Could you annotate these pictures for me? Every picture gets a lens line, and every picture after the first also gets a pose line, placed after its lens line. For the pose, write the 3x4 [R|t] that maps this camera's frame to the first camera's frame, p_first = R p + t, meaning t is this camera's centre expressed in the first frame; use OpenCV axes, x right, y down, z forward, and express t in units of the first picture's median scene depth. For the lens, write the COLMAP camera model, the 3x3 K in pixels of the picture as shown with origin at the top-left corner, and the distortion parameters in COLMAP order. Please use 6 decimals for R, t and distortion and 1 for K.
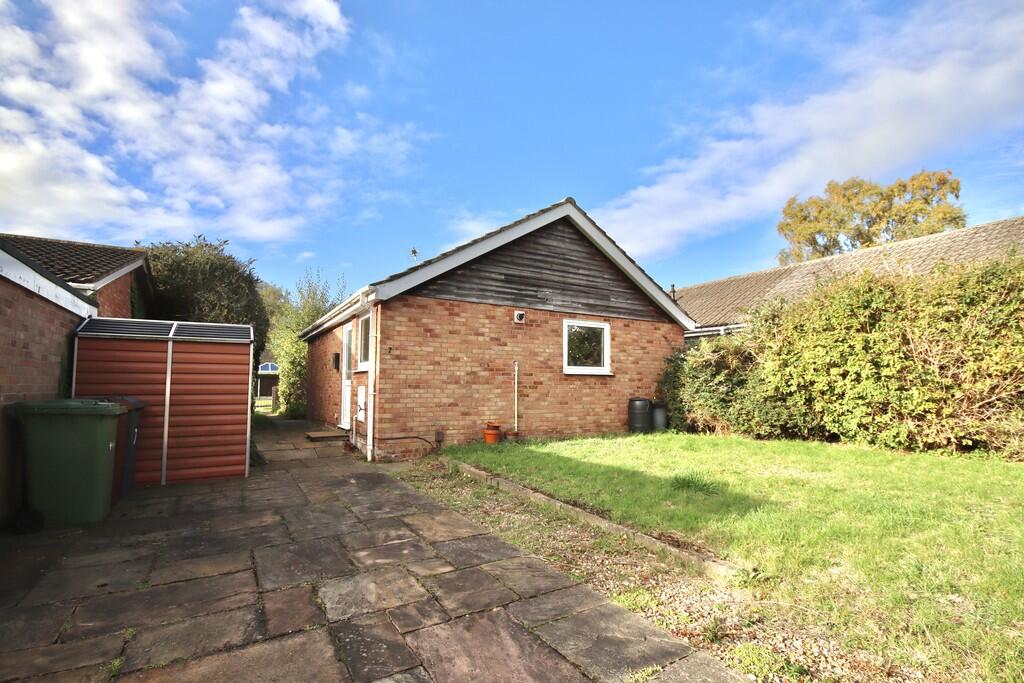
lens RADIAL K [[472.5, 0, 516.2], [0, 472.5, 354.5], [0, 0, 1]] dist [0.015544, -0.019667]
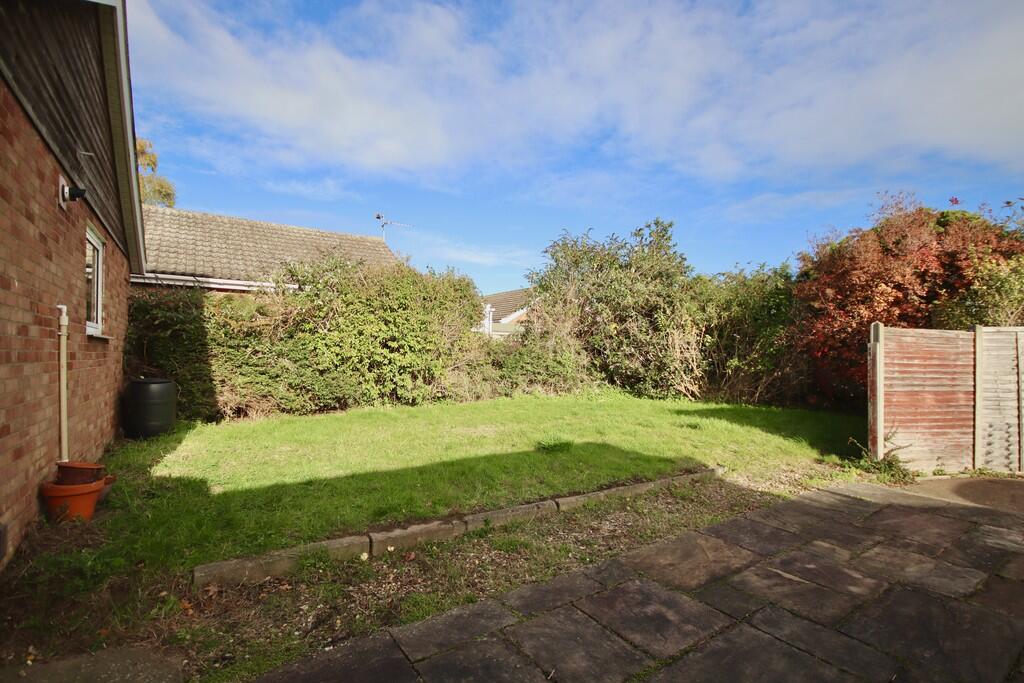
lens RADIAL K [[472.5, 0, 516.2], [0, 472.5, 354.5], [0, 0, 1]] dist [0.015544, -0.019667]
pose [[-0.047127, -0.003897, 0.998881, -0.986936], [-0.064798, 0.997898, 0.000836, 0.077087], [-0.996785, -0.064686, -0.047281, 1.505208]]
